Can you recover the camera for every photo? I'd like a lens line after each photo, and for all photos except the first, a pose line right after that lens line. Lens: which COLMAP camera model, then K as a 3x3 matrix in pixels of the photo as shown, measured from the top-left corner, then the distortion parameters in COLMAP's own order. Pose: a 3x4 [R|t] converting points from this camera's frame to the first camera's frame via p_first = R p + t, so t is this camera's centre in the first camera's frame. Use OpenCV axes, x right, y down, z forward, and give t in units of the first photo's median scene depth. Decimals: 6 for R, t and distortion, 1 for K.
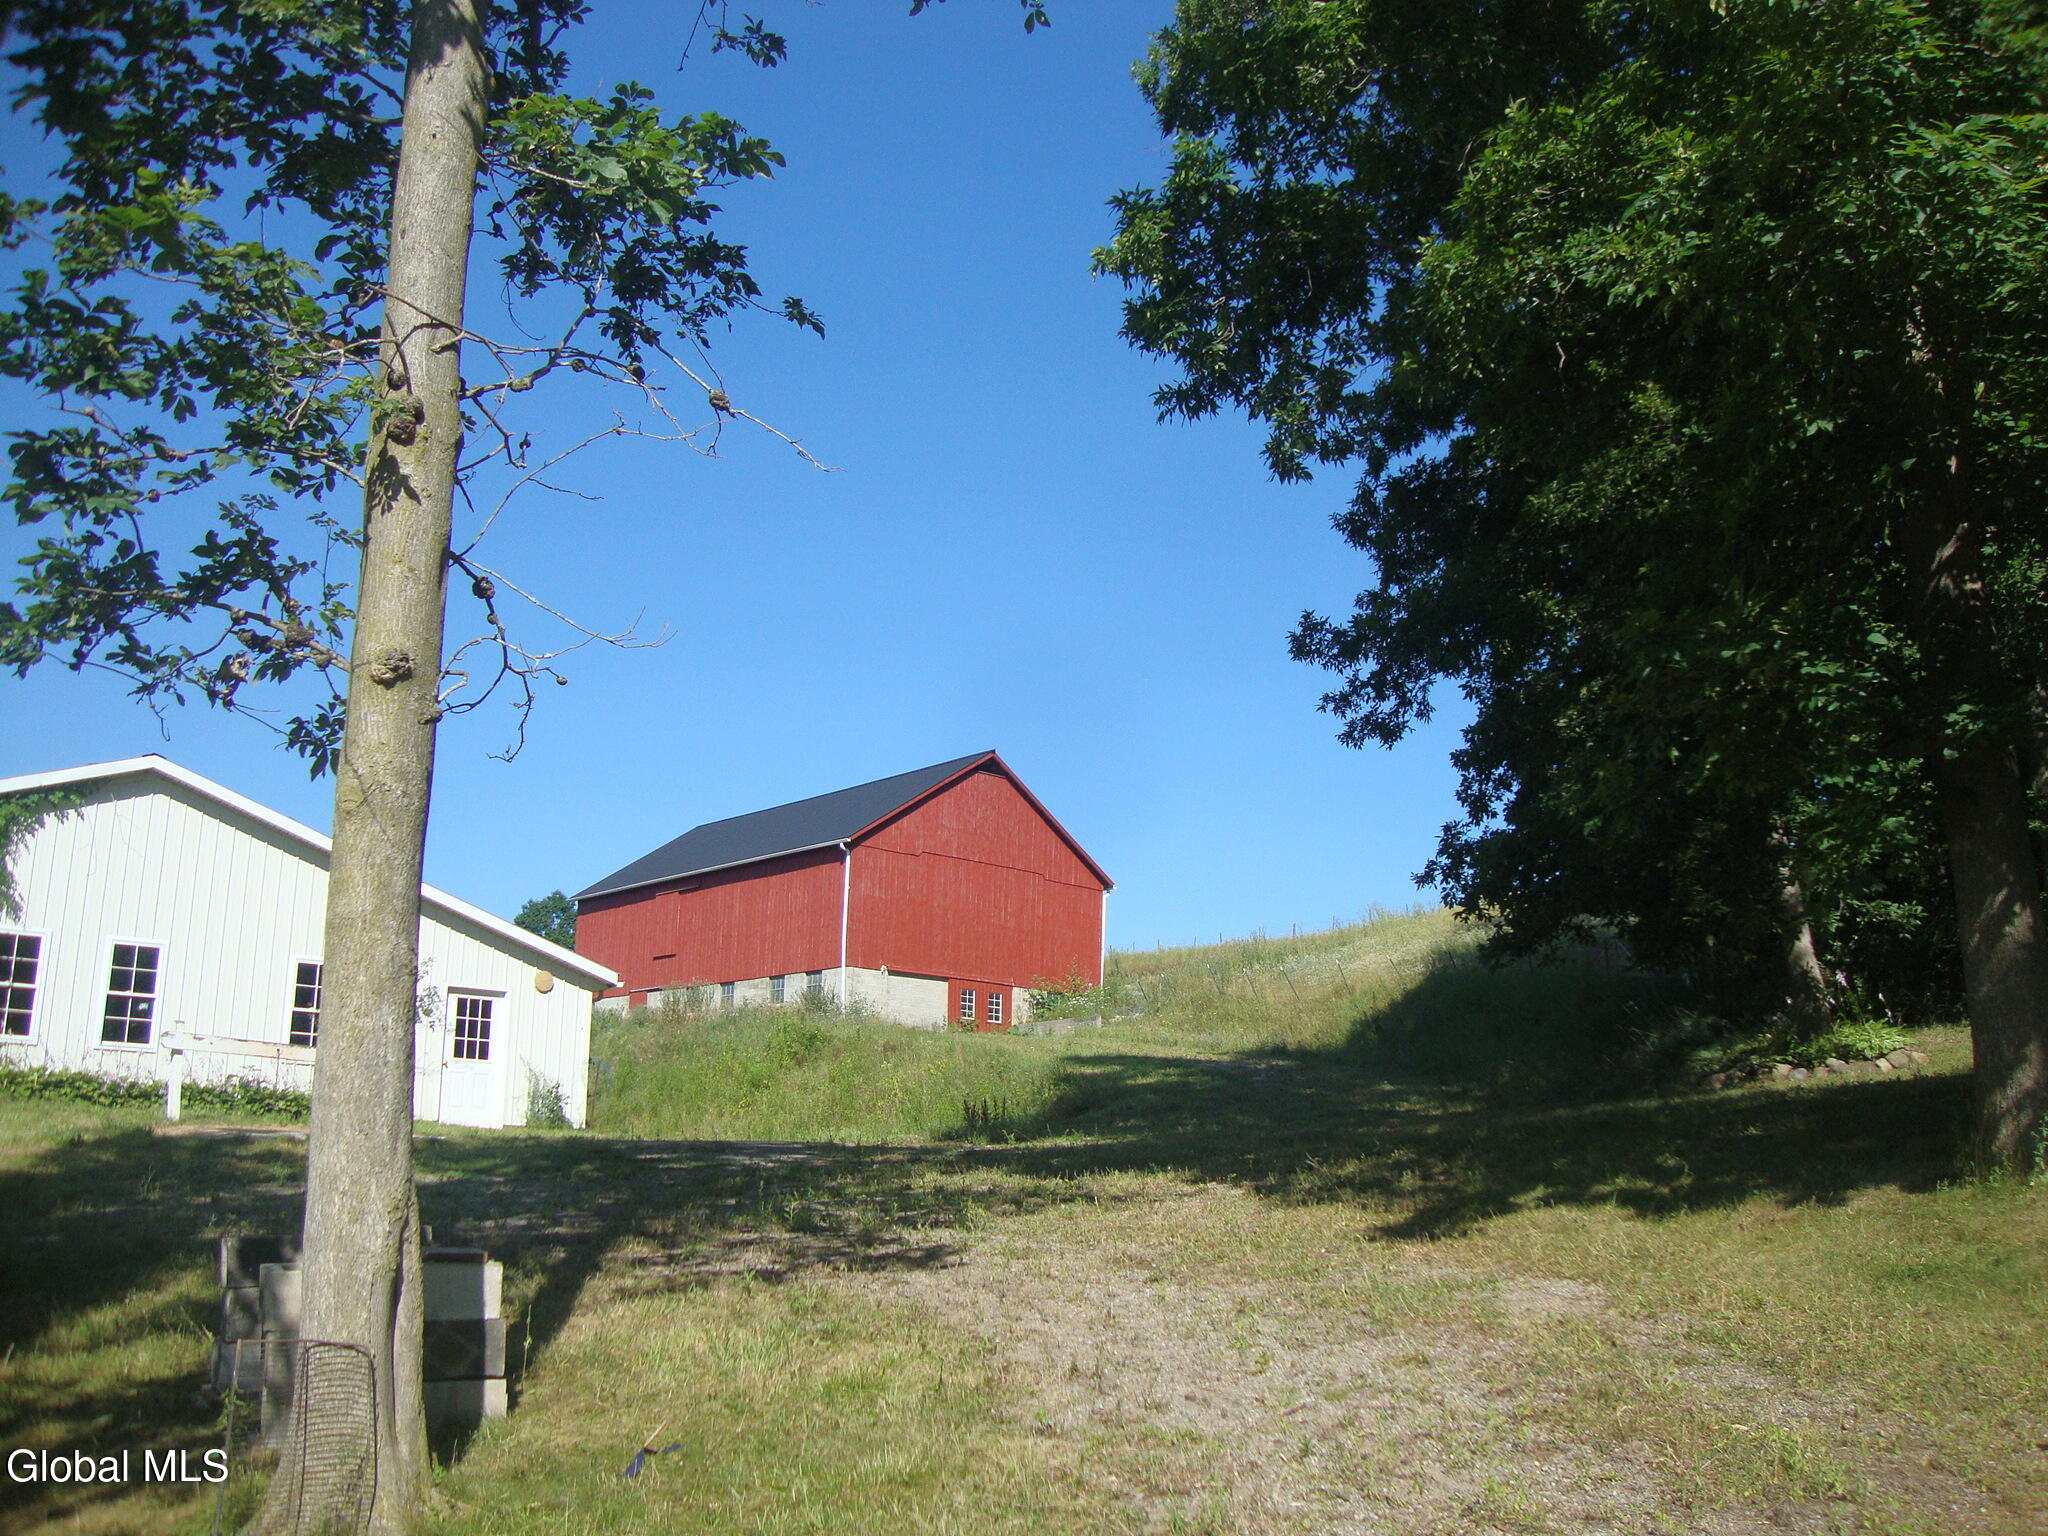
lens RADIAL K [[1843.8, 0, 1031.5], [0, 1843.8, 772.1], [0, 0, 1]] dist [-0.206373, 0.214078]
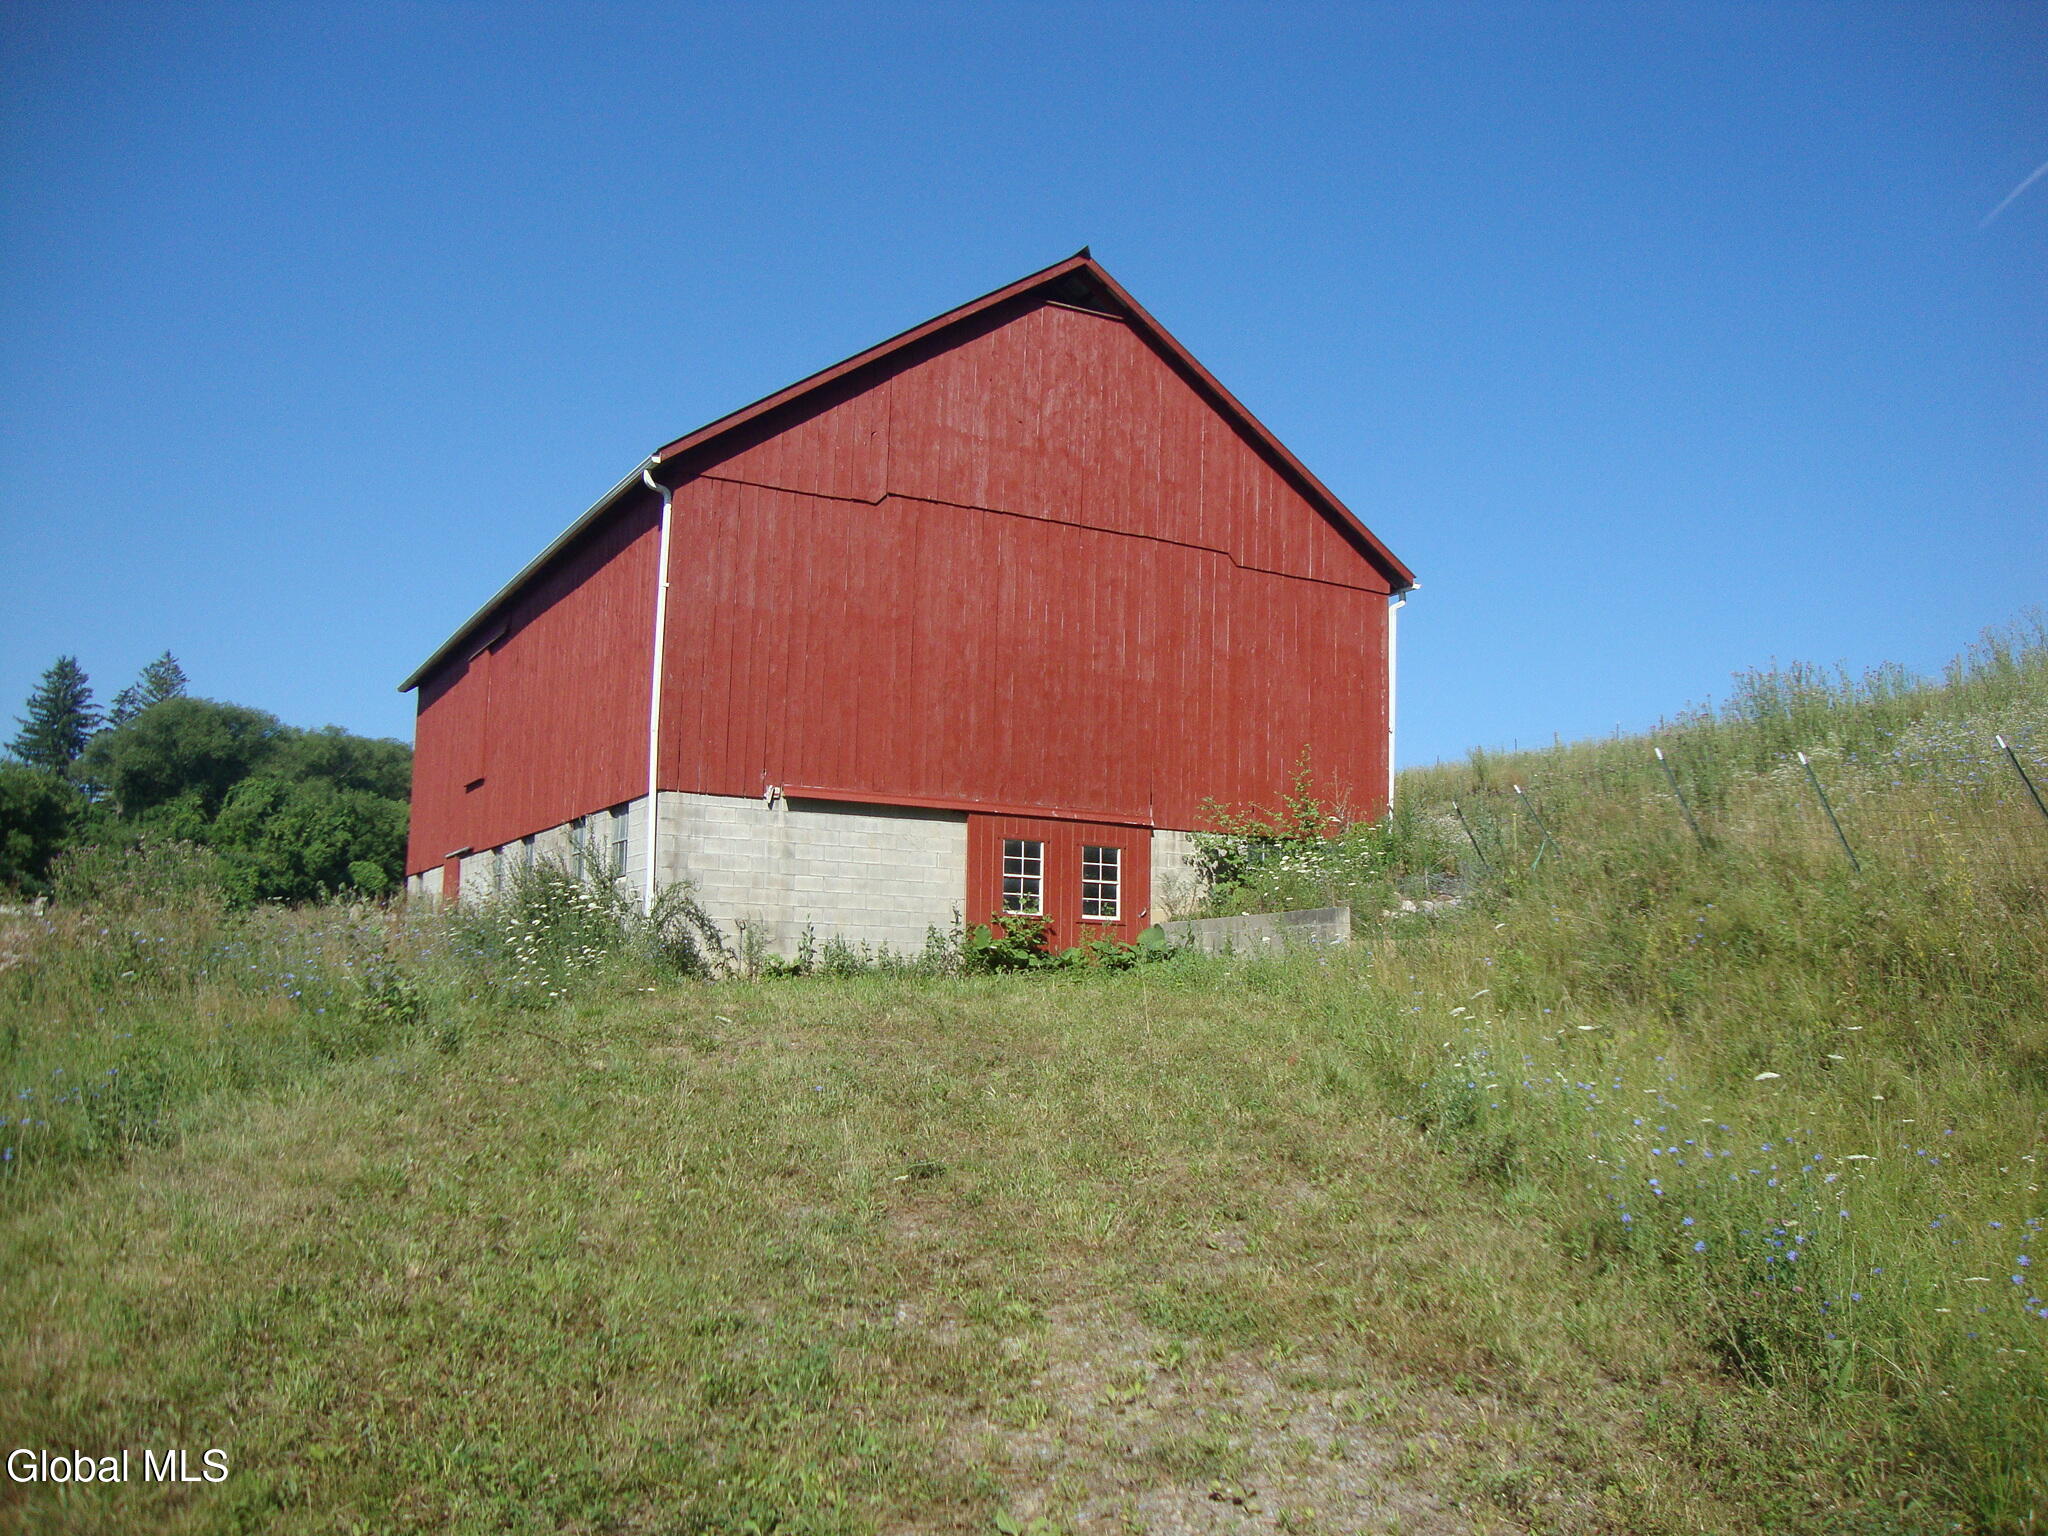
lens RADIAL K [[1843.8, 0, 1031.5], [0, 1843.8, 772.1], [0, 0, 1]] dist [-0.206373, 0.214078]
pose [[0.974482, -0.033199, -0.221998, 0.054510], [0.053864, 0.994691, 0.087688, 0.068562], [0.217908, -0.097408, 0.971096, 0.612117]]
